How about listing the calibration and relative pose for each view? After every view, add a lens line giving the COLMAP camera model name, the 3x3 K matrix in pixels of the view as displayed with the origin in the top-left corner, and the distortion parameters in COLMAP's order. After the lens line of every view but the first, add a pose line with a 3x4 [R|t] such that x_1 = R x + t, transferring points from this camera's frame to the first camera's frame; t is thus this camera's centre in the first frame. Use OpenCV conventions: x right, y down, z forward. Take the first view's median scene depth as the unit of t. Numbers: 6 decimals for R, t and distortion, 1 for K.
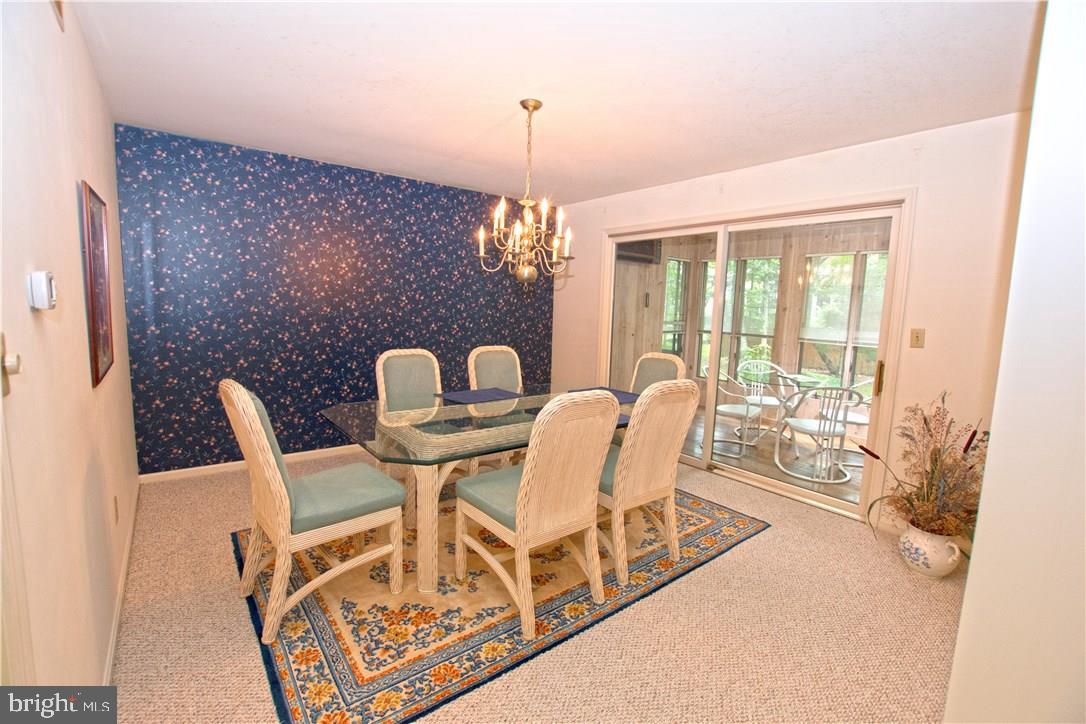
lens RADIAL K [[483.4, 0, 546.2], [0, 483.4, 362.1], [0, 0, 1]] dist [-0.021961, 0.003581]
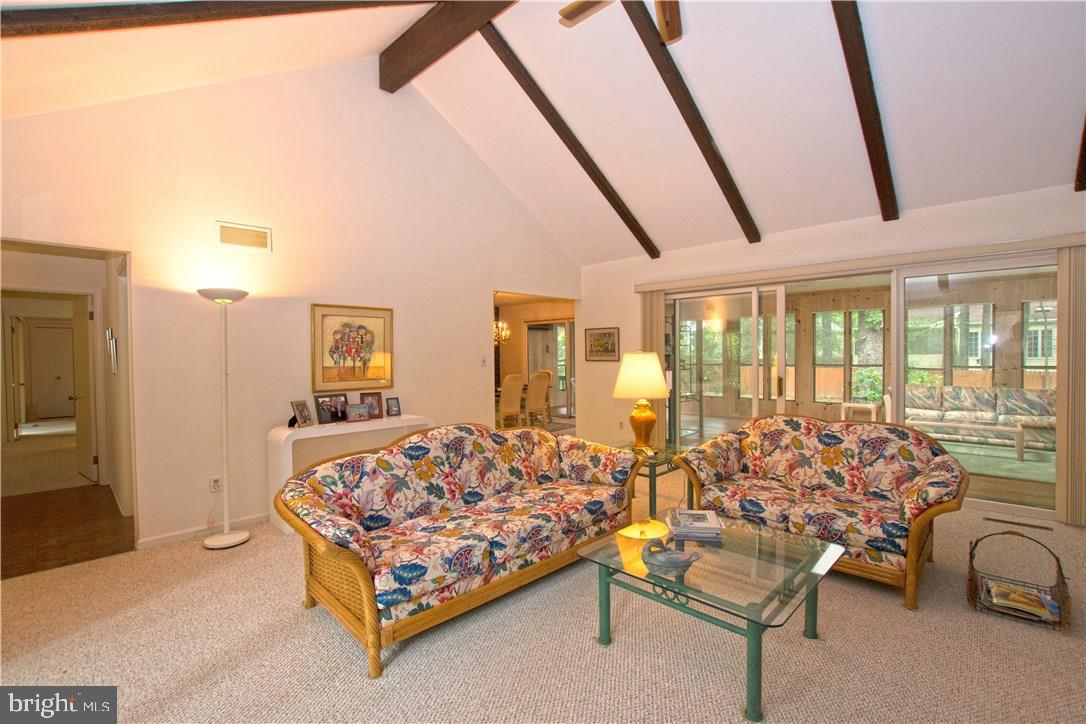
lens RADIAL K [[483.4, 0, 549.0], [0, 483.4, 361.7], [0, 0, 1]] dist [-0.021961, 0.003581]
pose [[0.988197, -0.048140, 0.145427, -0.065184], [0.062843, 0.993175, -0.098255, 0.110748], [-0.139705, 0.106234, 0.984478, -0.890234]]
